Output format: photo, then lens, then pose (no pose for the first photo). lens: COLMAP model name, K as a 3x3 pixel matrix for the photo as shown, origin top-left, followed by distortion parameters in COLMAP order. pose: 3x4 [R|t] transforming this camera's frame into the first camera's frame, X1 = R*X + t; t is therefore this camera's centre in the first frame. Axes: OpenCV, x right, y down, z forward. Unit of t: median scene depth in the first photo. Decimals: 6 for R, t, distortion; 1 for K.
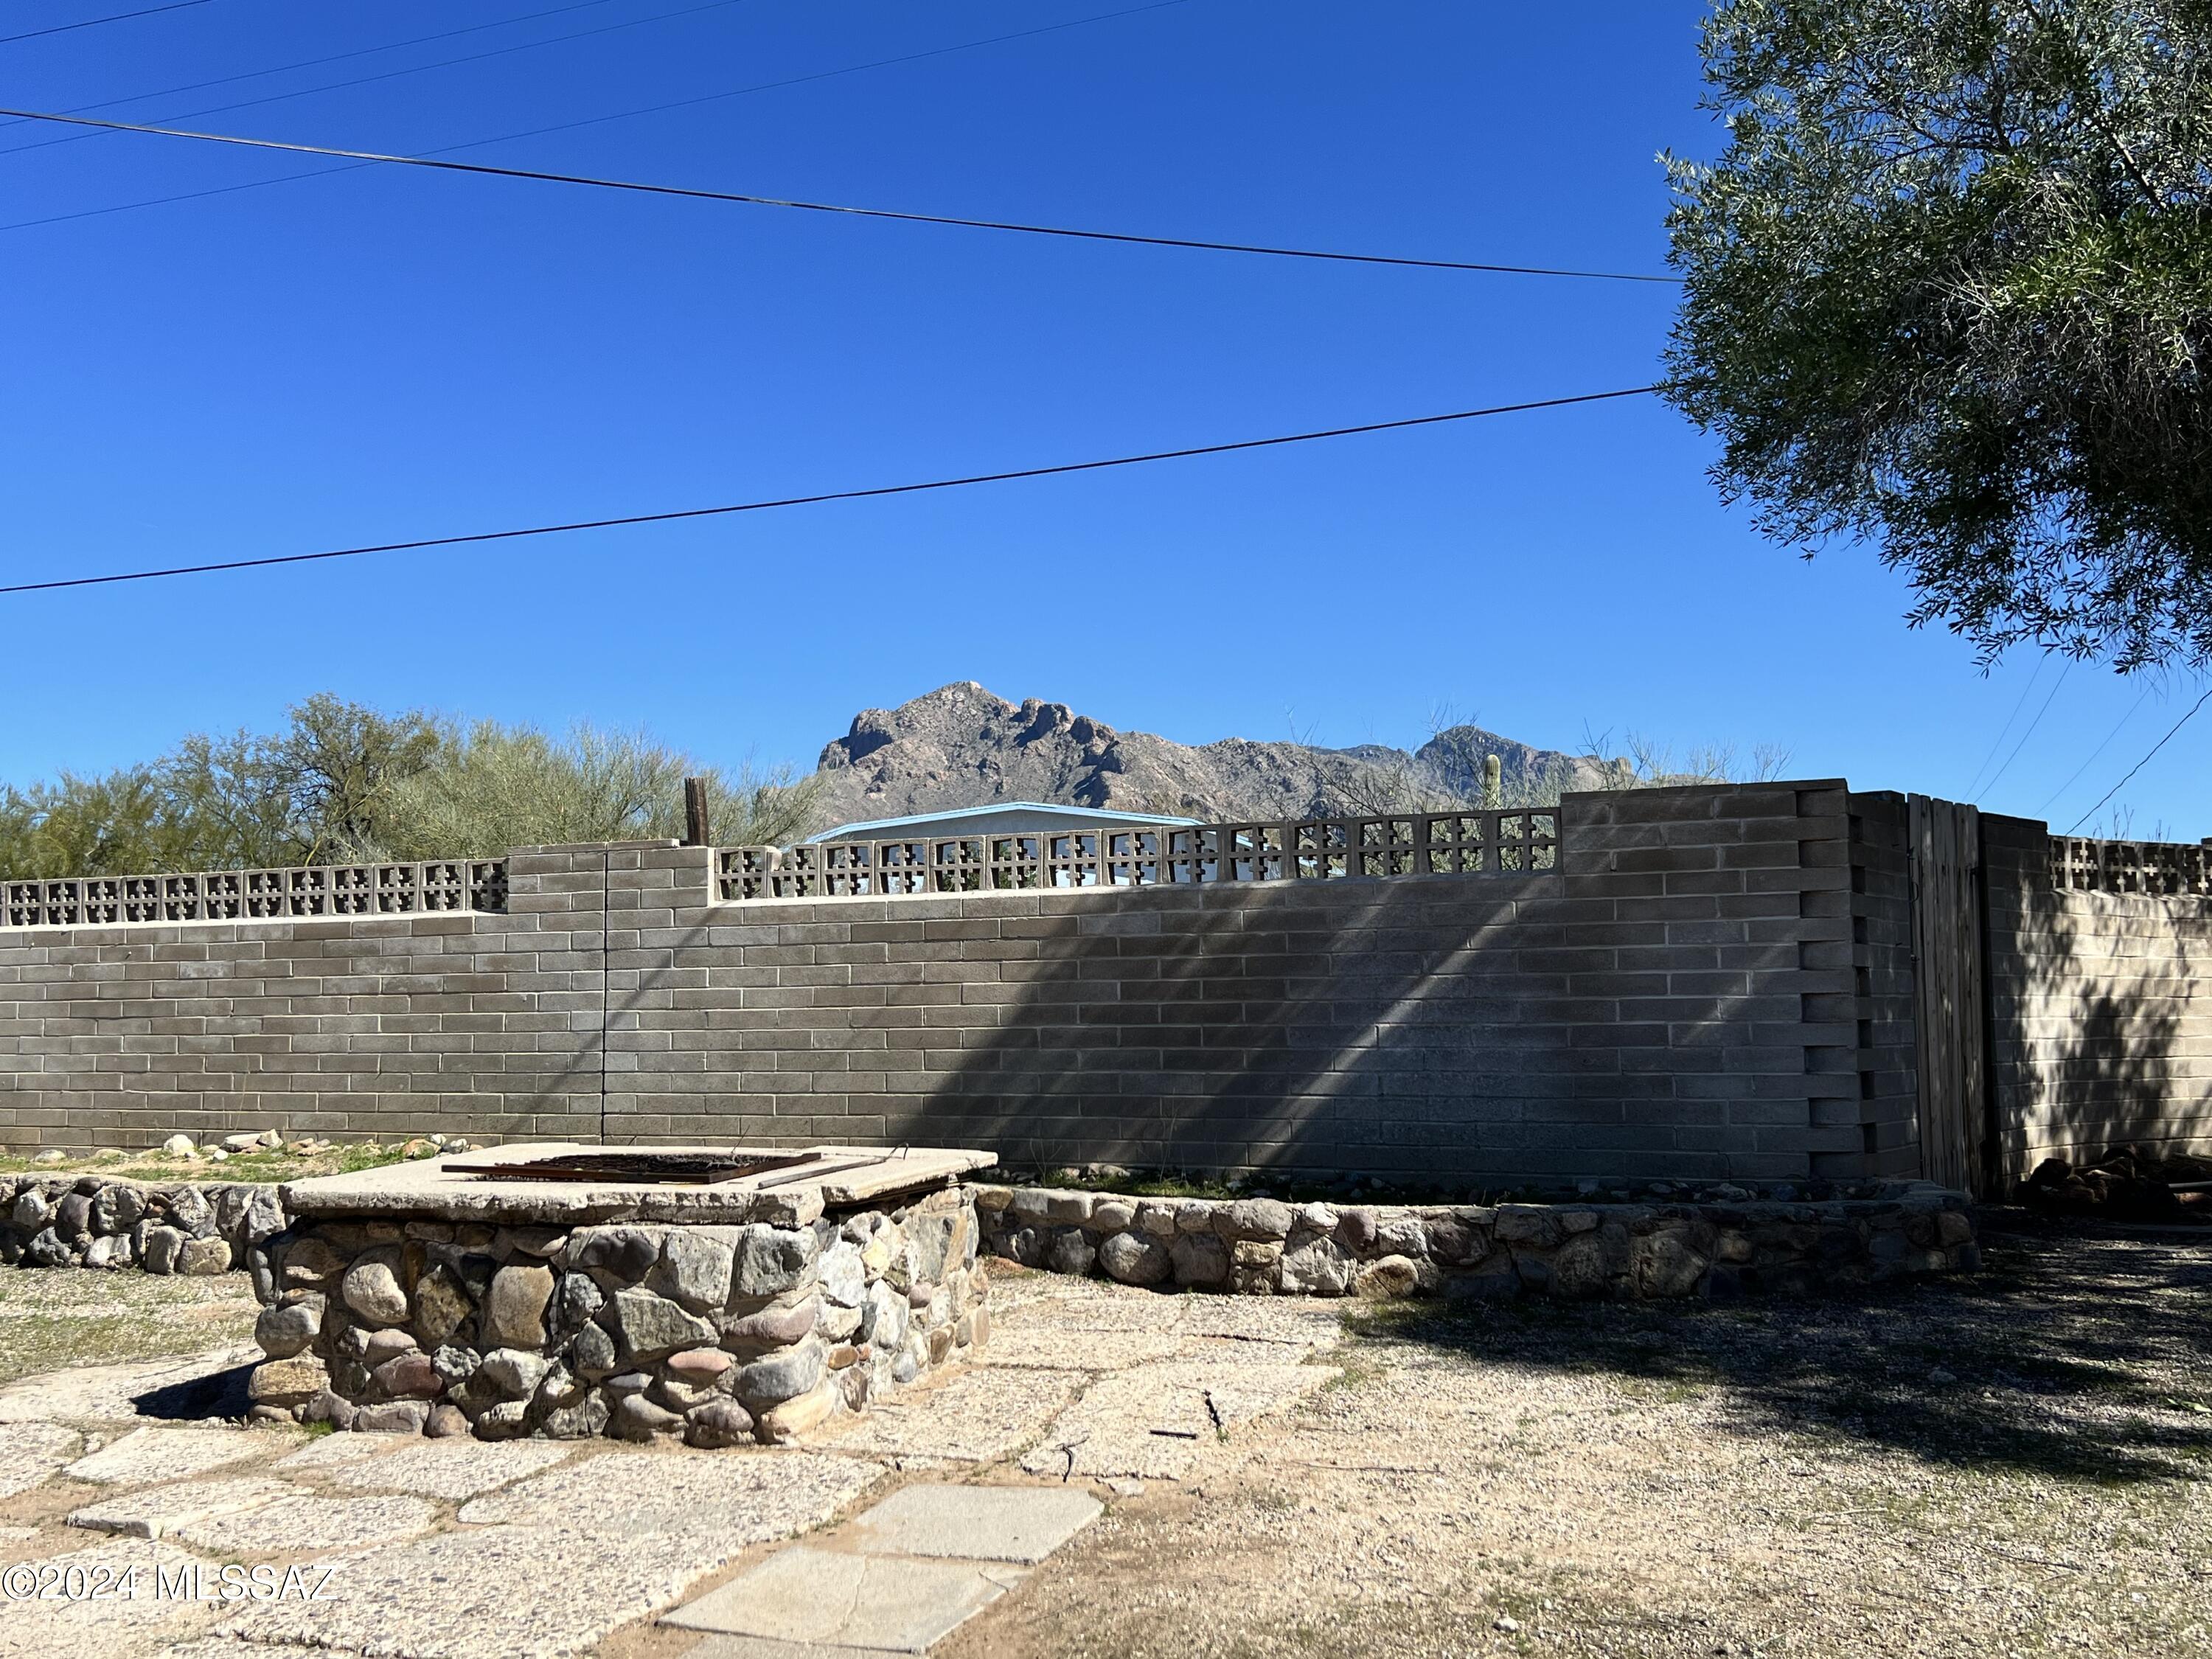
lens RADIAL K [[2045.5, 0, 1104.5], [0, 2045.5, 830.5], [0, 0, 1]] dist [0.018575, 0.000000]
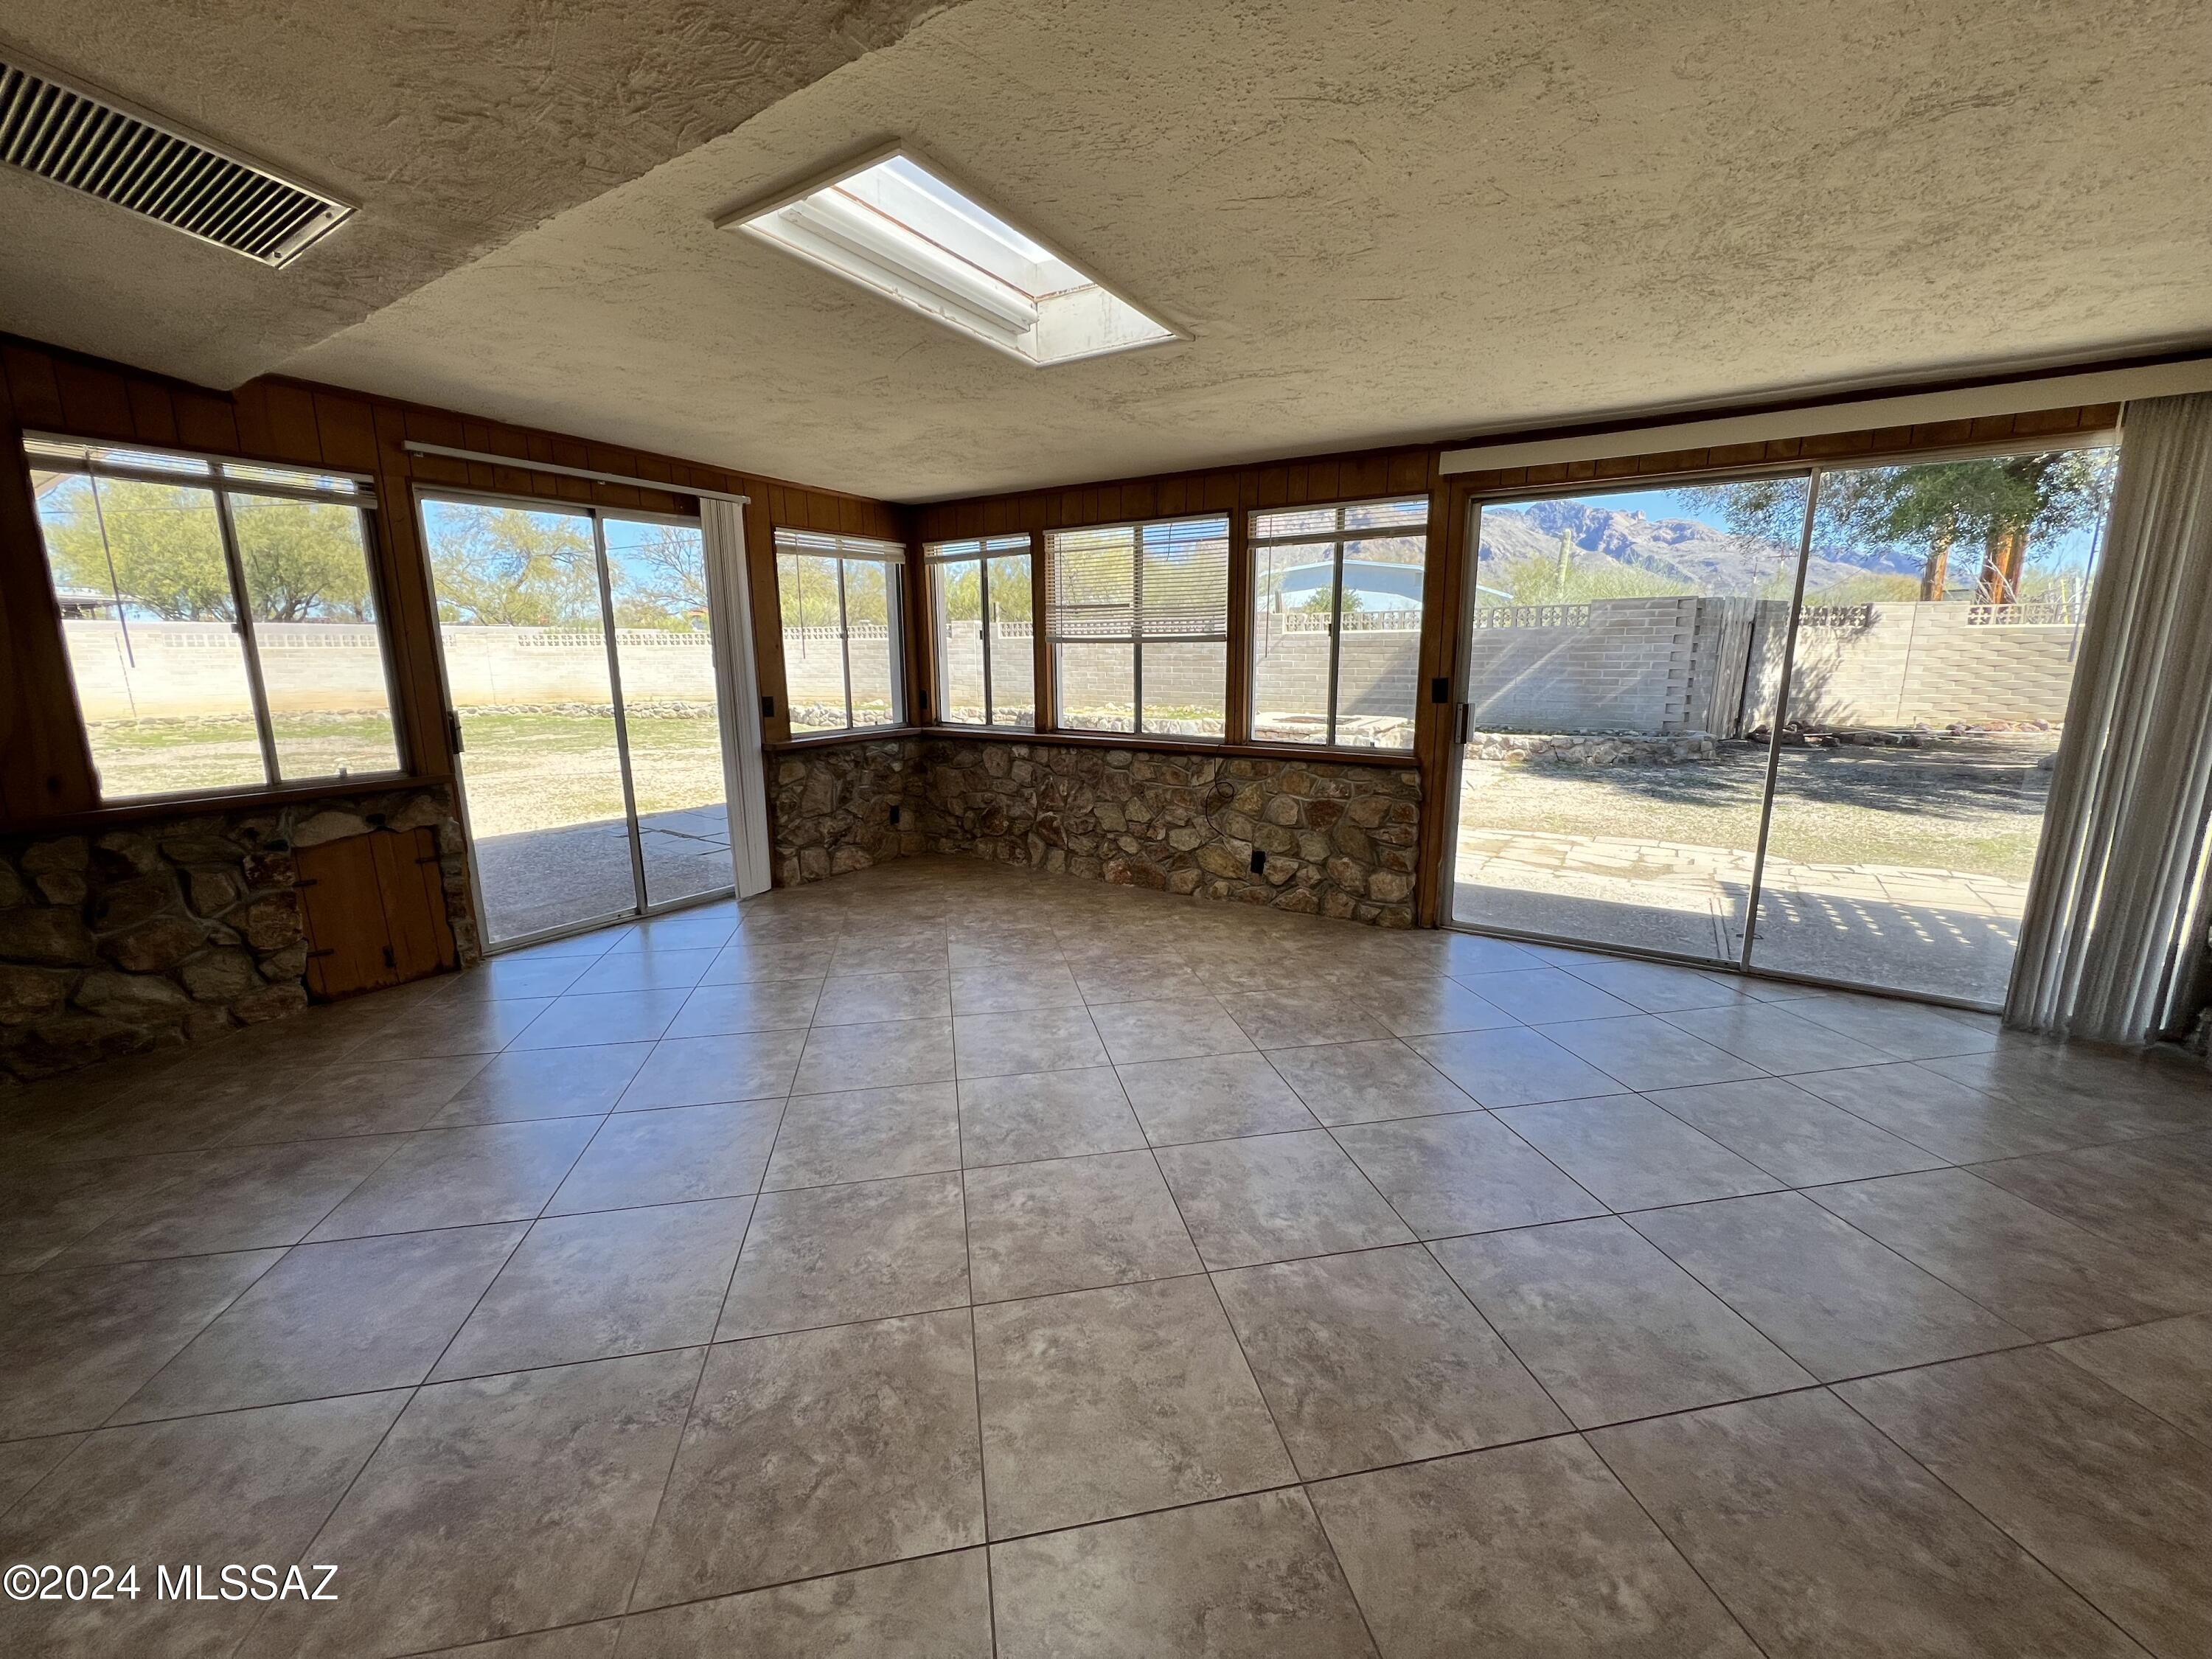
lens RADIAL K [[886.6, 0, 1120.5], [0, 886.6, 848.8], [0, 0, 1]] dist [-0.004682, 0.001126]
pose [[0.967294, 0.057180, -0.247130, -0.104016], [0.021680, 0.952060, 0.305142, -0.083311], [0.252731, -0.300520, 0.919682, -0.477617]]
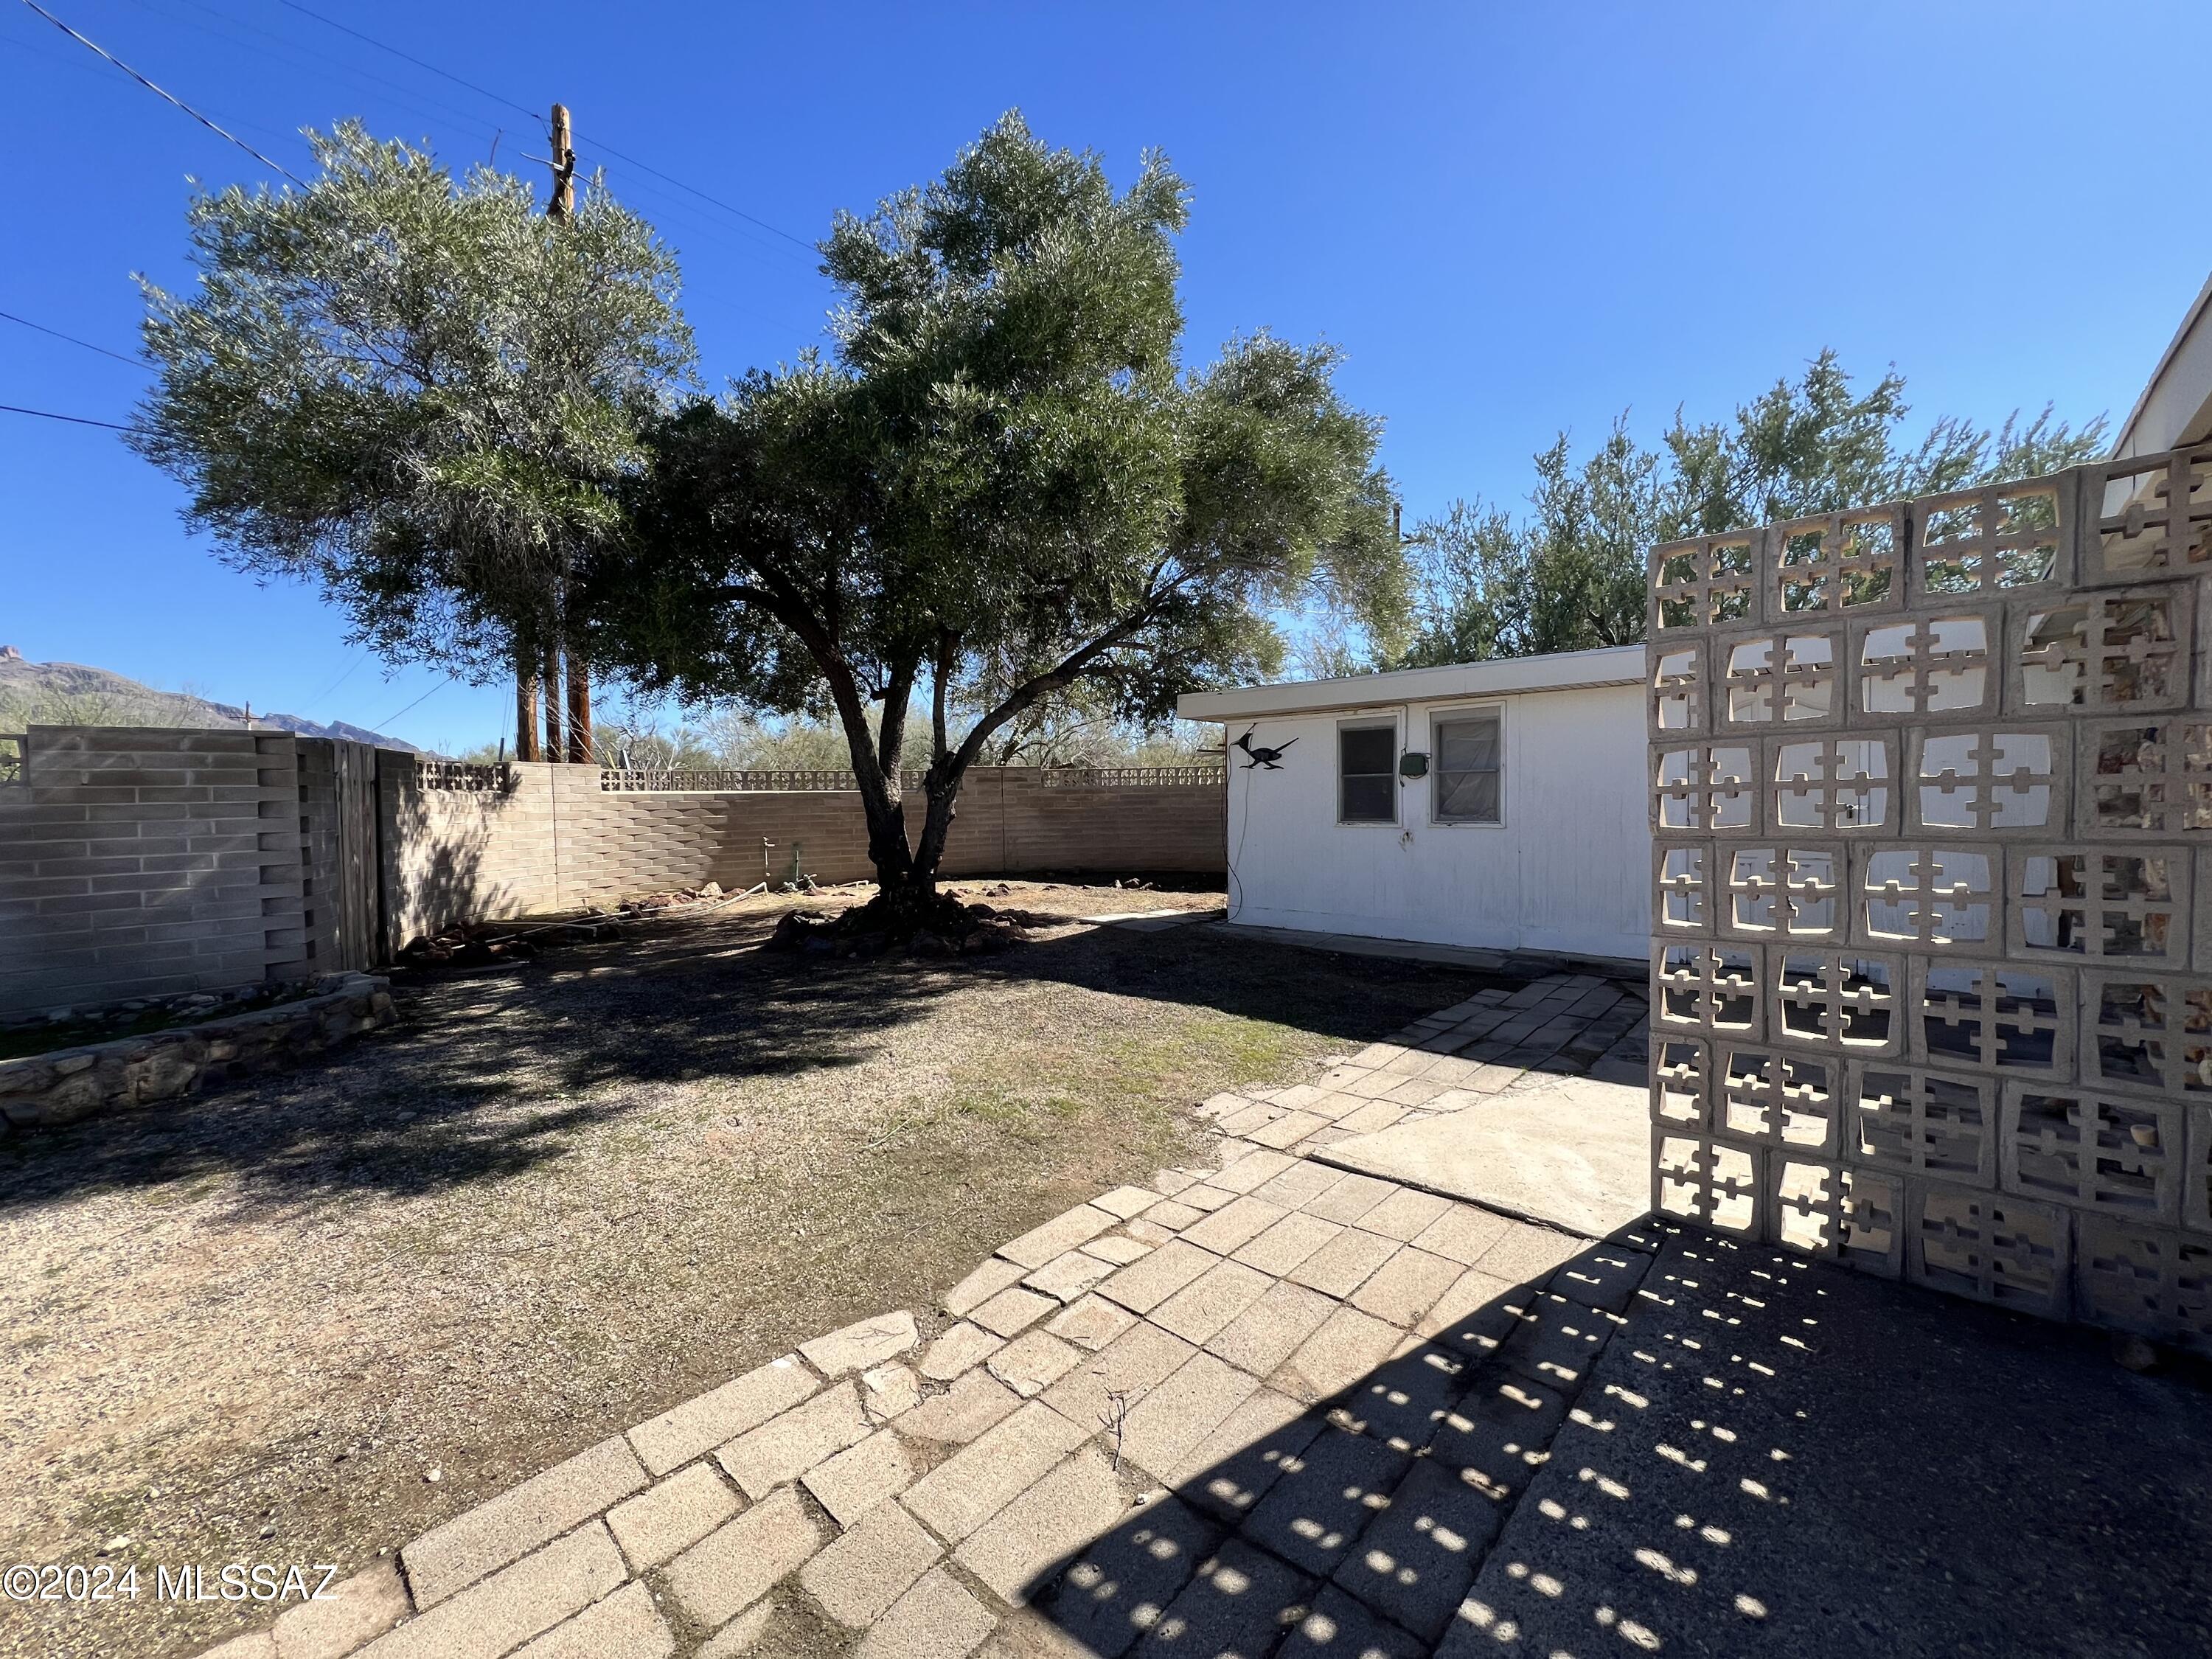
lens RADIAL K [[886.6, 0, 1102.9], [0, 886.6, 821.4], [0, 0, 1]] dist [-0.004682, 0.001126]
pose [[0.419504, -0.020945, 0.907512, -0.006525], [-0.068944, 0.996111, 0.054860, -0.036827], [-0.905132, -0.085581, 0.416428, 0.123714]]
